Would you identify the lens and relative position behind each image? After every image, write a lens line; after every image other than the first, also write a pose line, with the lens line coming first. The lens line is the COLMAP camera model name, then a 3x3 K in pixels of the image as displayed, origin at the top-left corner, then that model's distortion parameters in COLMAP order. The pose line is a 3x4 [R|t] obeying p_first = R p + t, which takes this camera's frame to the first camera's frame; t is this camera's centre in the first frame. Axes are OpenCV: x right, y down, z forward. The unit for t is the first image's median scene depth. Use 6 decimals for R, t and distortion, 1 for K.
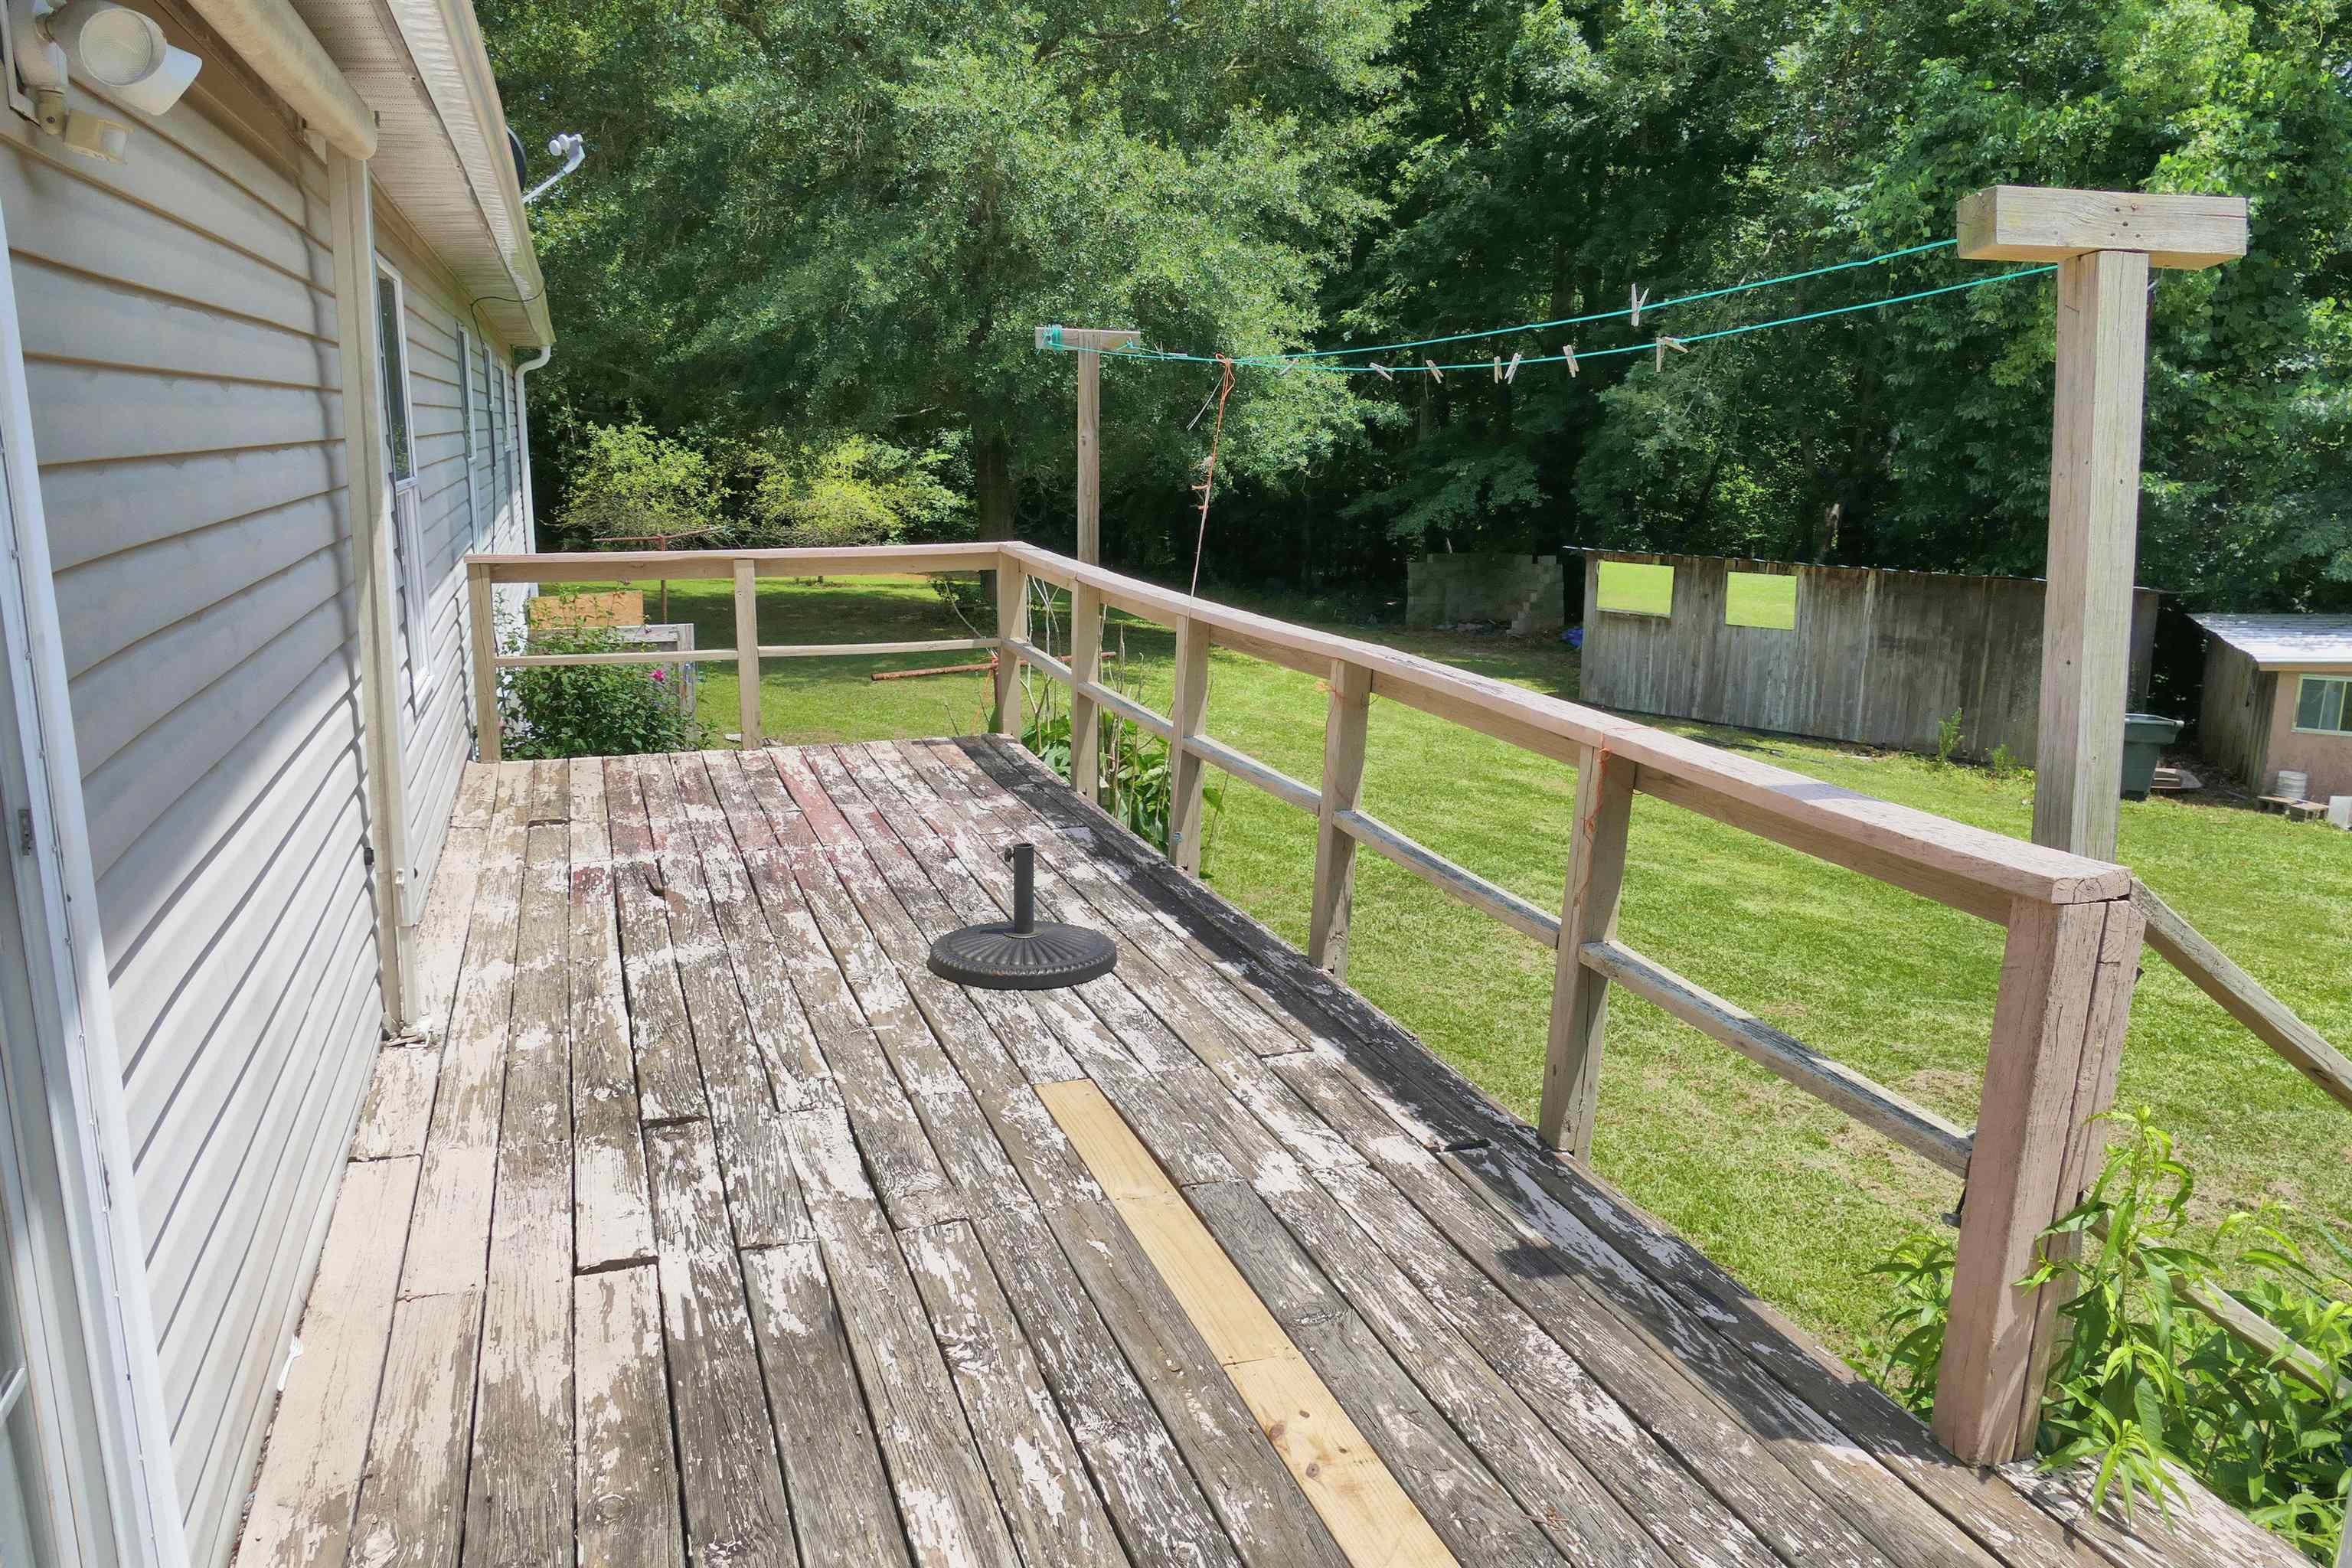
lens RADIAL K [[1676.6, 0, 1176.0], [0, 1676.6, 784.0], [0, 0, 1]] dist [-0.009840, -0.004146]
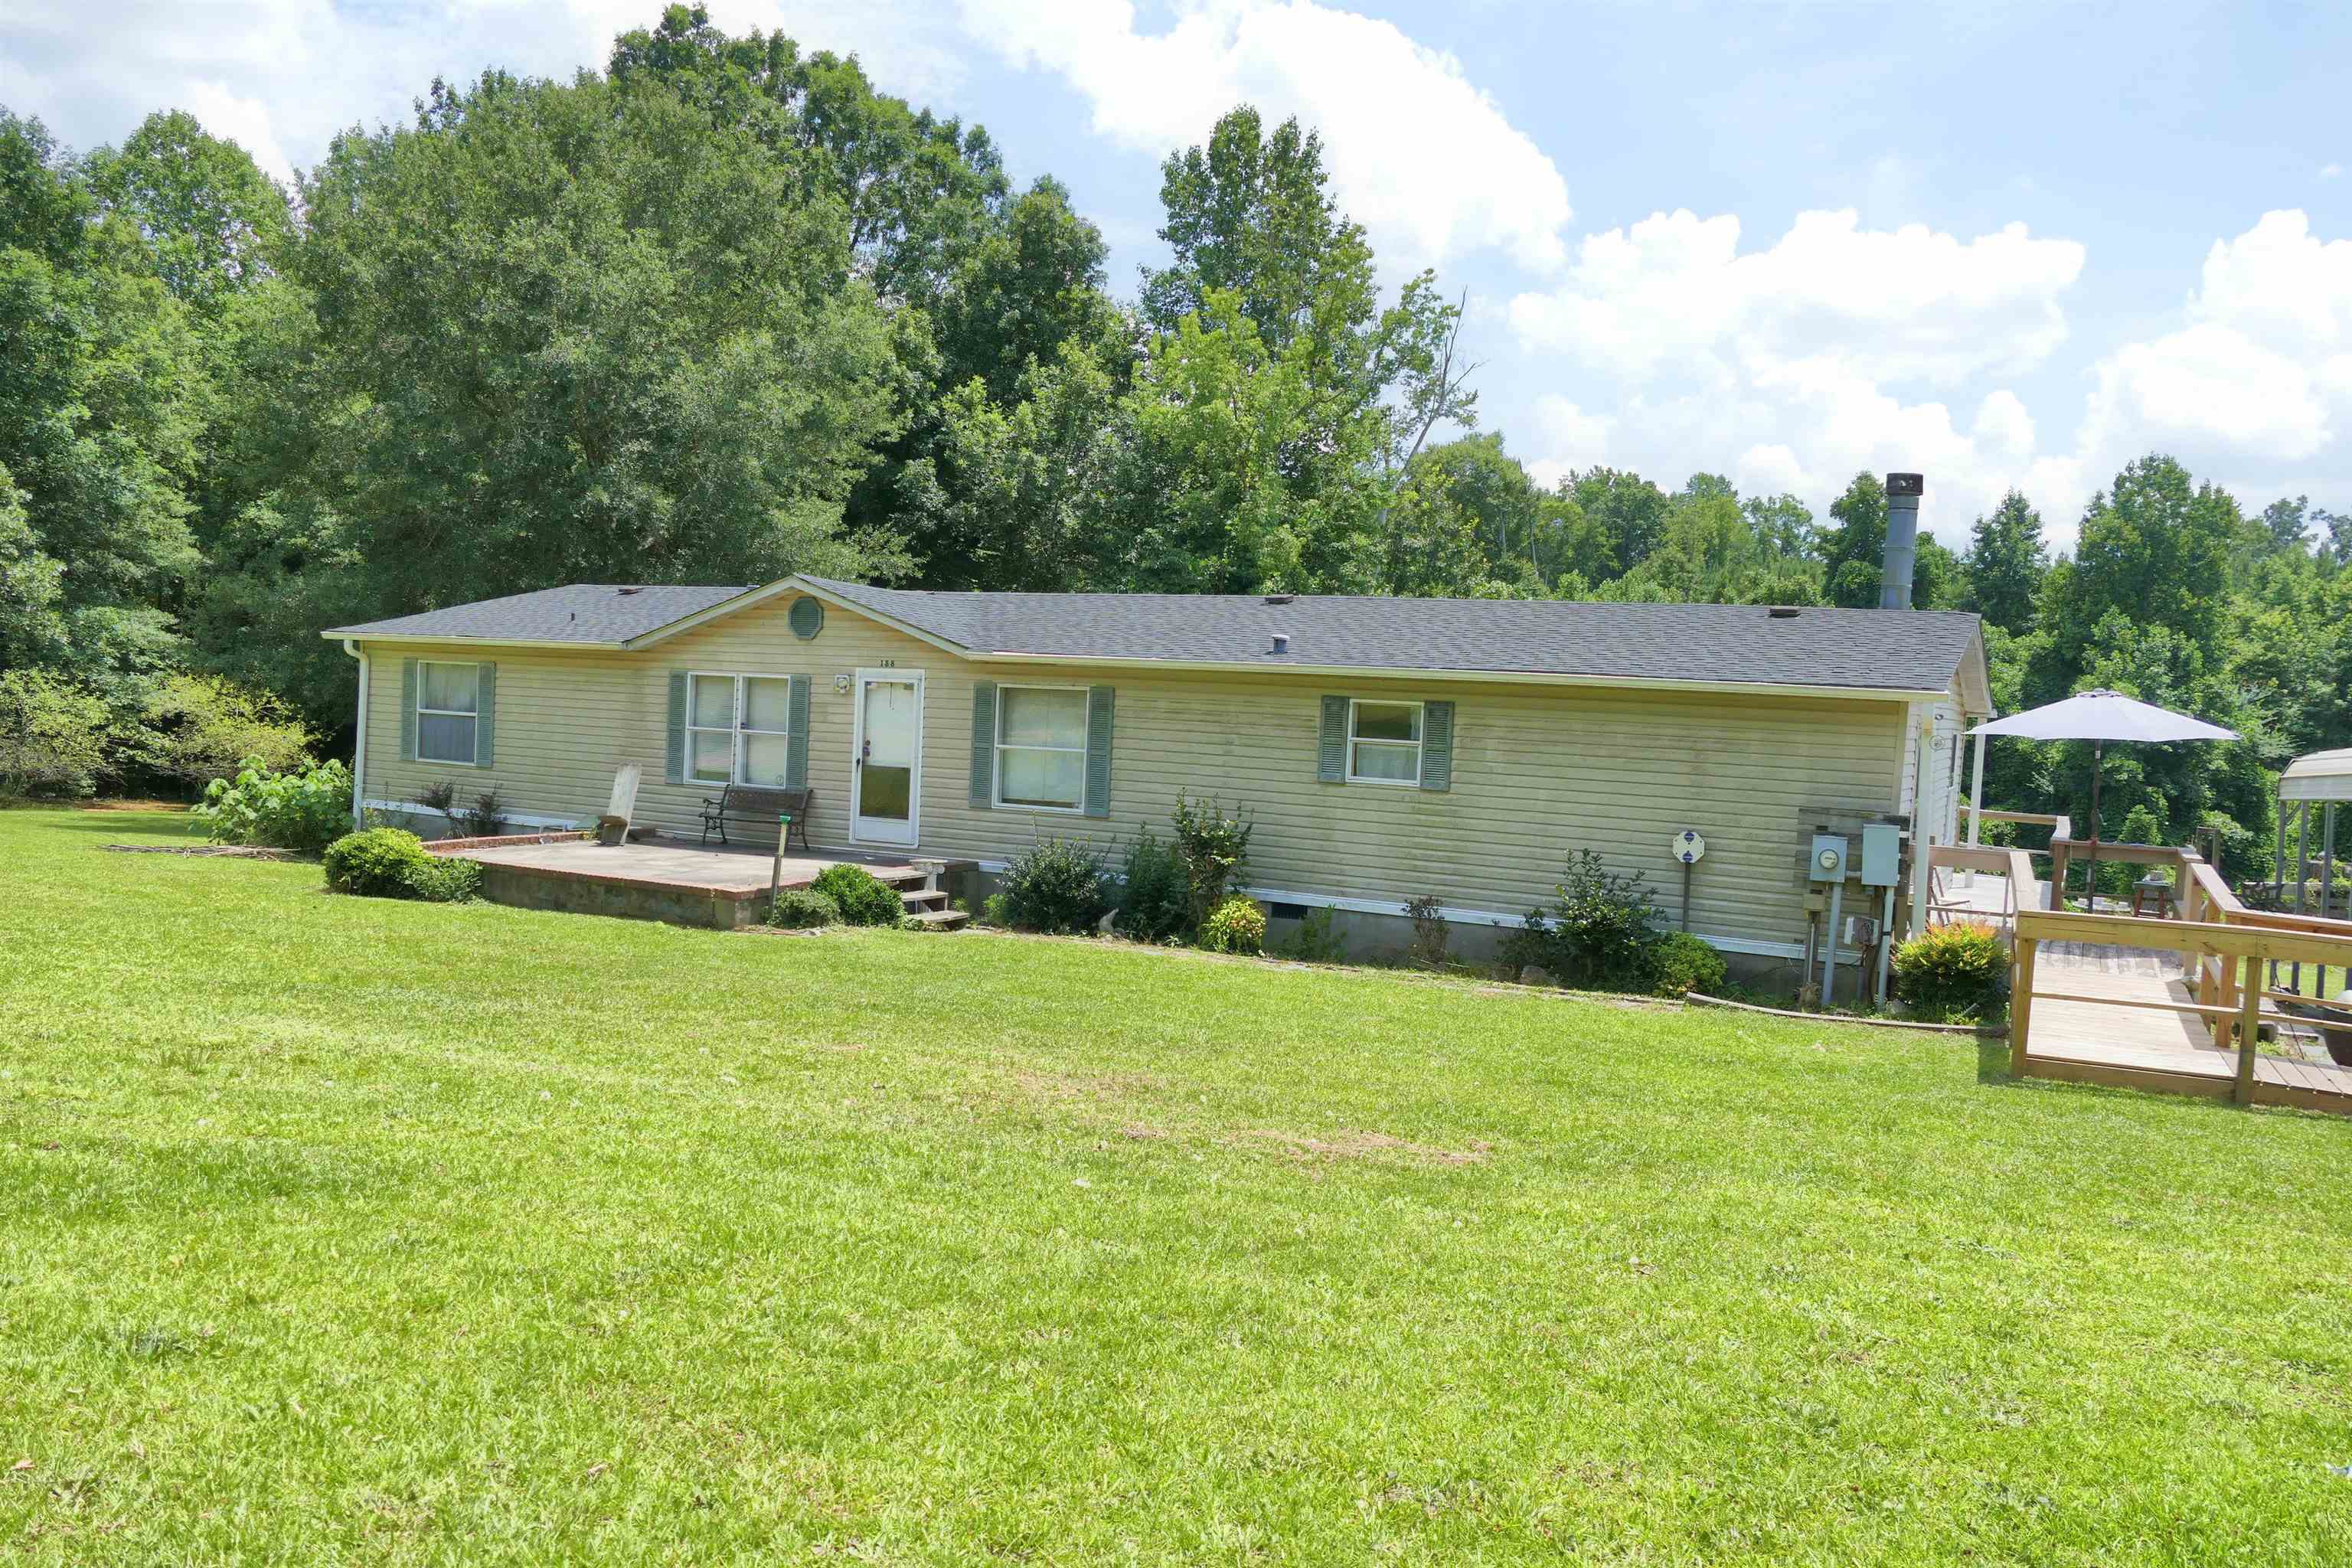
lens RADIAL K [[1762.6, 0, 1176.0], [0, 1762.6, 784.0], [0, 0, 1]] dist [-0.027798, 0.002242]
pose [[0.732401, -0.010520, 0.680793, -0.972327], [0.107868, 0.989046, -0.100762, 0.078020], [-0.672275, 0.147234, 0.725513, -0.504041]]
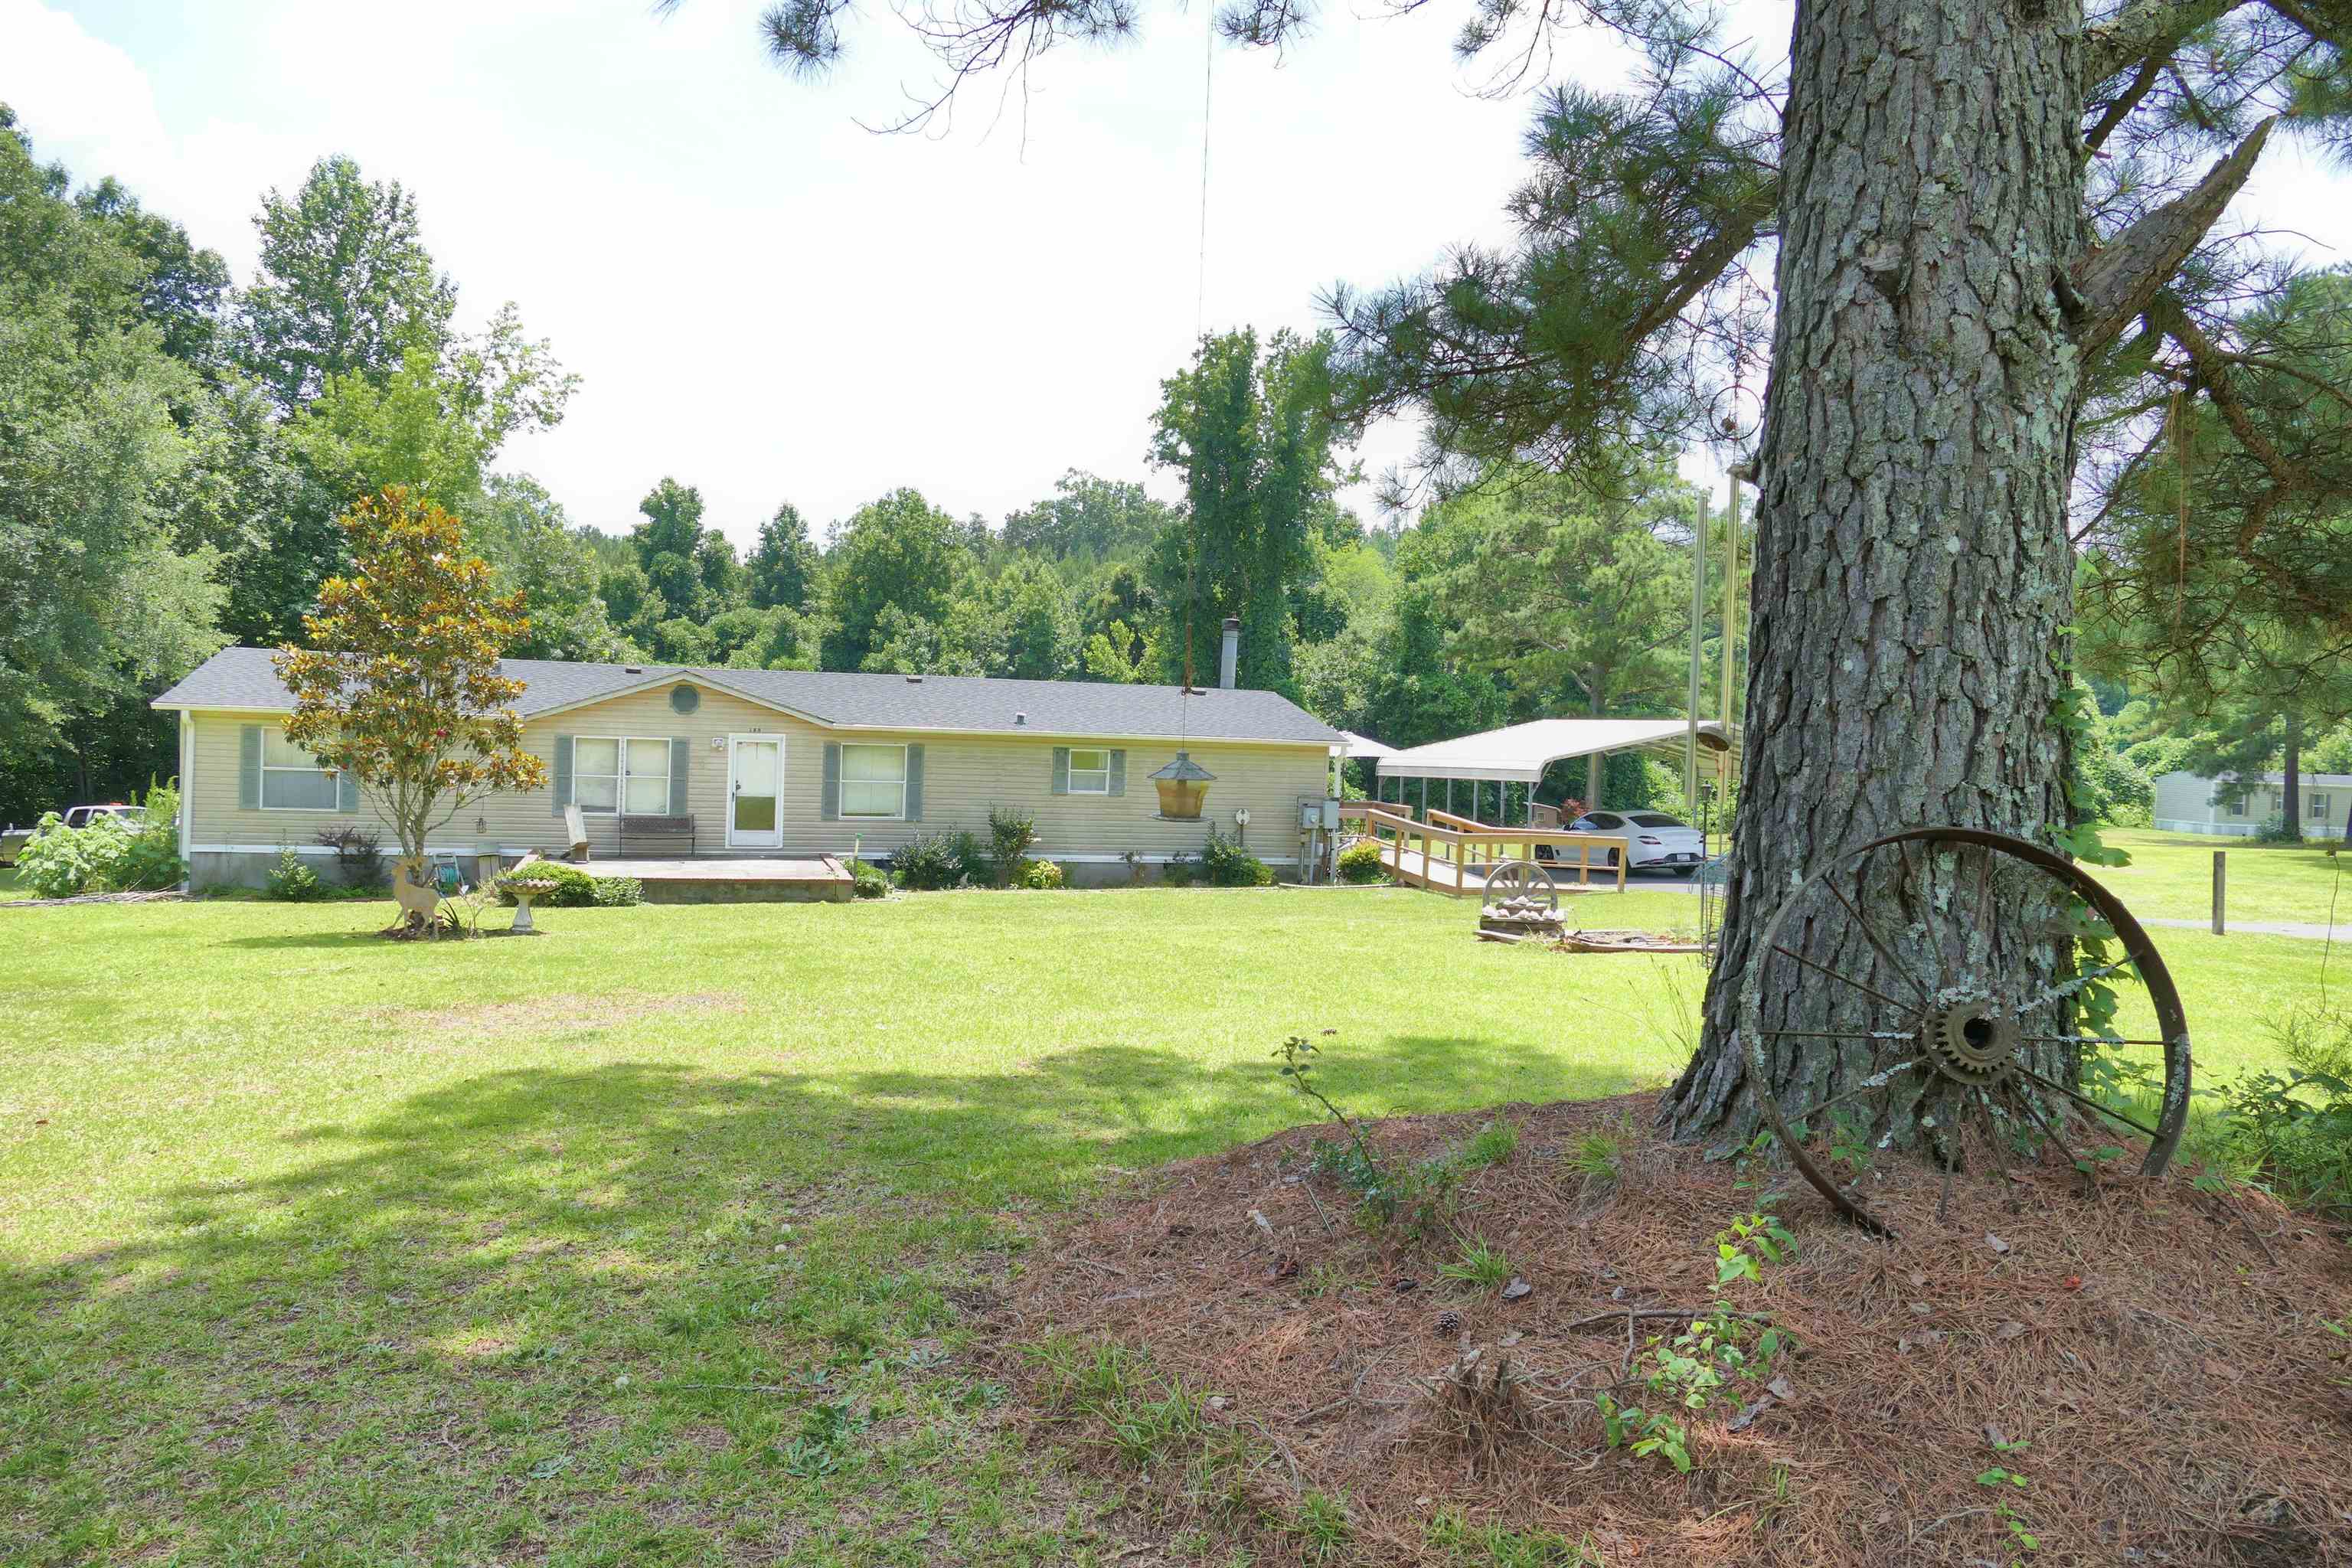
lens RADIAL K [[1694.9, 0, 1098.1], [0, 1694.9, 780.8], [0, 0, 1]] dist [-0.000016, 0.000302]
pose [[0.099191, -0.057796, 0.993389, -1.759892], [0.179728, 0.982933, 0.039242, -0.051080], [-0.978703, 0.174647, 0.107886, -0.173947]]
